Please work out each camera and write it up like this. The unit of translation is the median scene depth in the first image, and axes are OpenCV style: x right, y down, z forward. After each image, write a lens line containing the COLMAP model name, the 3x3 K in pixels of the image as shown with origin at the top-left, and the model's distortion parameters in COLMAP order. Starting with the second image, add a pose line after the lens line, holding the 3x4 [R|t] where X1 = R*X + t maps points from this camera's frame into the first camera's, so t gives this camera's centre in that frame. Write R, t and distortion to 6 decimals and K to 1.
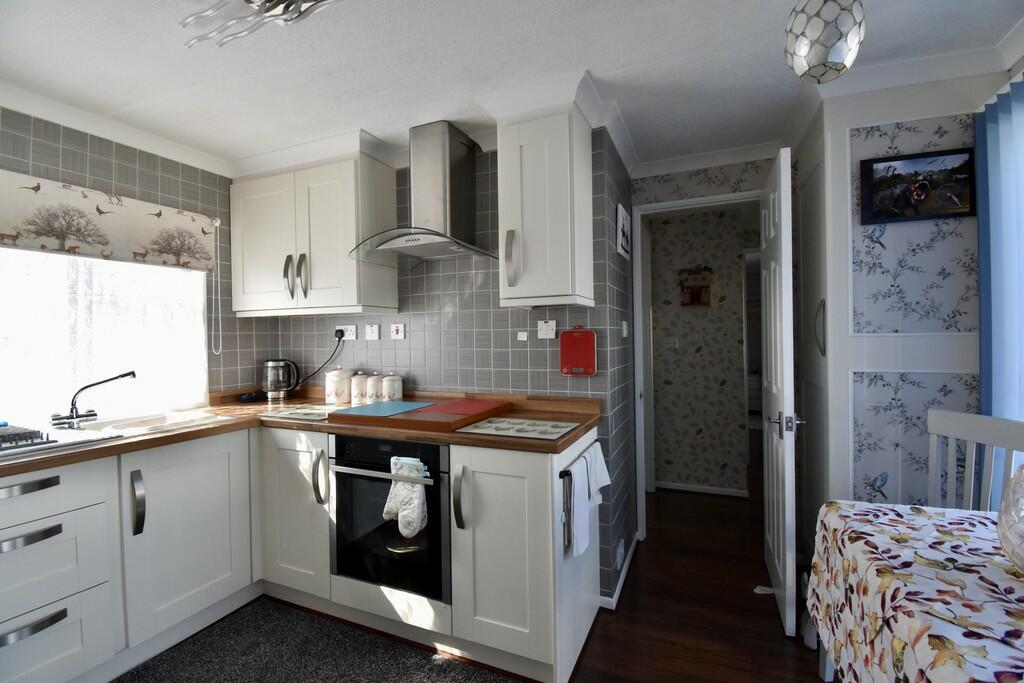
lens RADIAL K [[450.8, 0, 507.4], [0, 450.8, 339.5], [0, 0, 1]] dist [-0.003200, -0.001336]
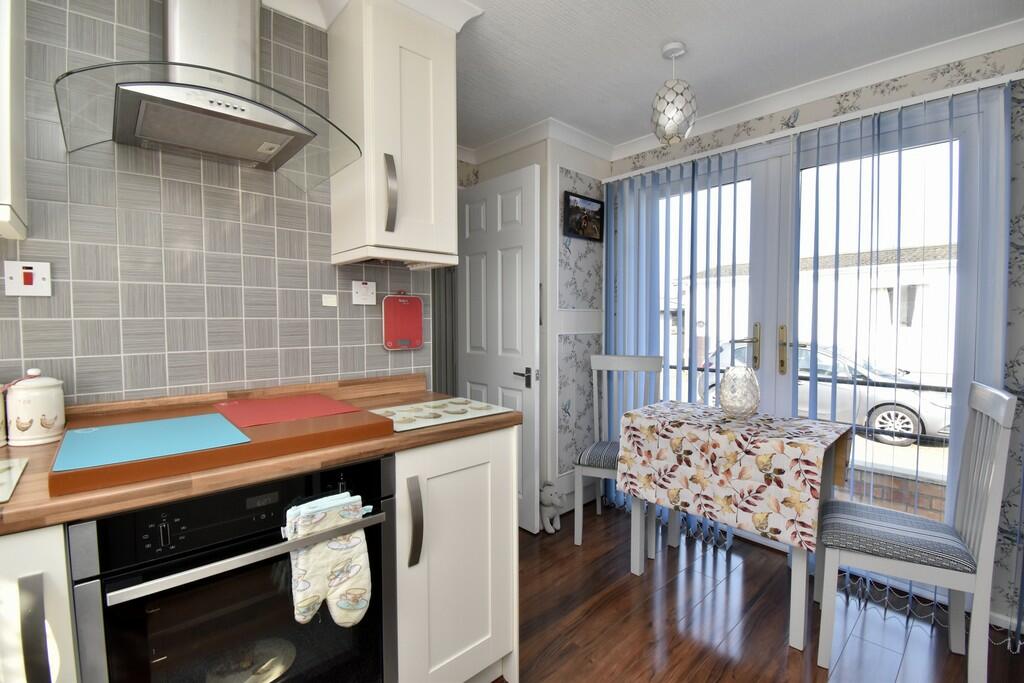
lens RADIAL K [[450.8, 0, 506.7], [0, 450.8, 340.9], [0, 0, 1]] dist [-0.003200, -0.001336]
pose [[0.414289, -0.031748, 0.909592, -0.645482], [-0.000268, 0.999387, 0.035004, 0.040965], [-0.910146, -0.014746, 0.414026, 0.554151]]
